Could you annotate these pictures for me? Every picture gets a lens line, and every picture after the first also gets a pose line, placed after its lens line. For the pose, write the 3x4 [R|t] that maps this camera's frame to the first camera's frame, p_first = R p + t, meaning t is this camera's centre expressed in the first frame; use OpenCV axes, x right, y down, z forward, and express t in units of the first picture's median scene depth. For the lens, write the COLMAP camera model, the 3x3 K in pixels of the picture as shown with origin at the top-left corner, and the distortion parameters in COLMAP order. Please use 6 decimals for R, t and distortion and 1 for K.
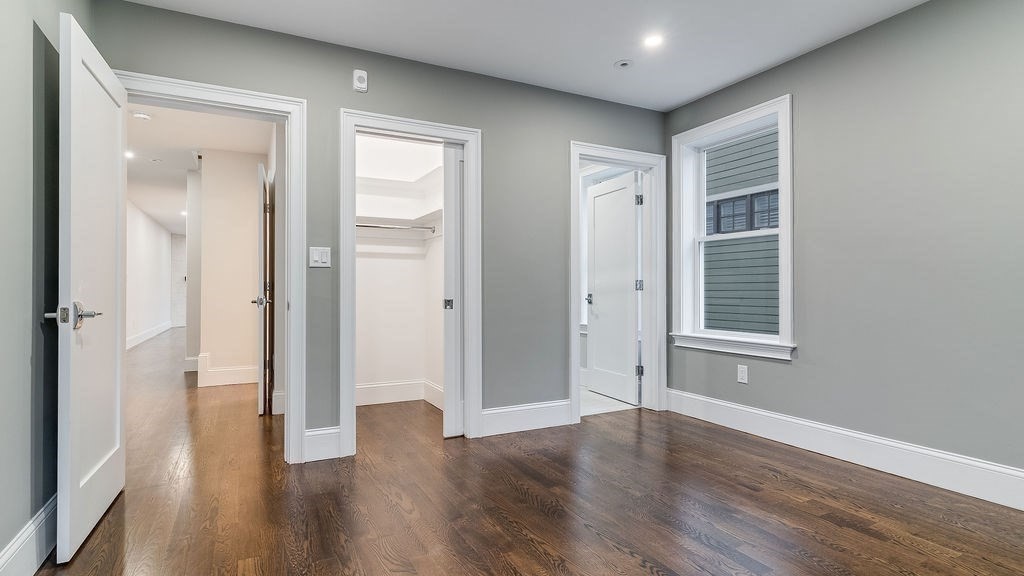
lens RADIAL K [[502.4, 0, 505.9], [0, 502.4, 294.4], [0, 0, 1]] dist [0.001957, 0.000102]
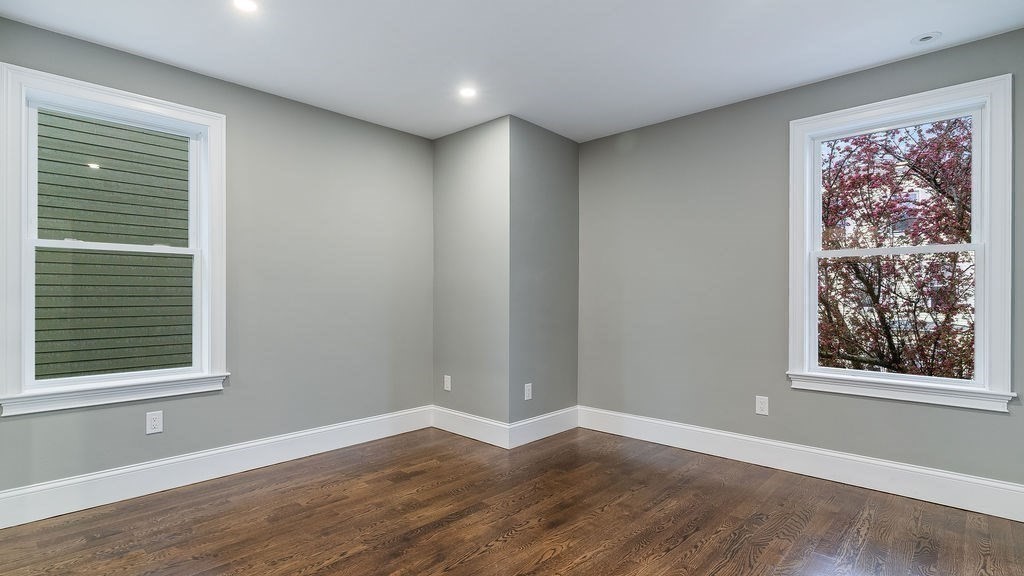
lens RADIAL K [[502.4, 0, 505.9], [0, 502.4, 294.4], [0, 0, 1]] dist [0.001957, 0.000102]
pose [[-0.341667, -0.000079, 0.939821, -0.561681], [0.002473, 0.999996, 0.000983, -0.054592], [-0.939818, 0.002660, -0.341665, 0.859253]]
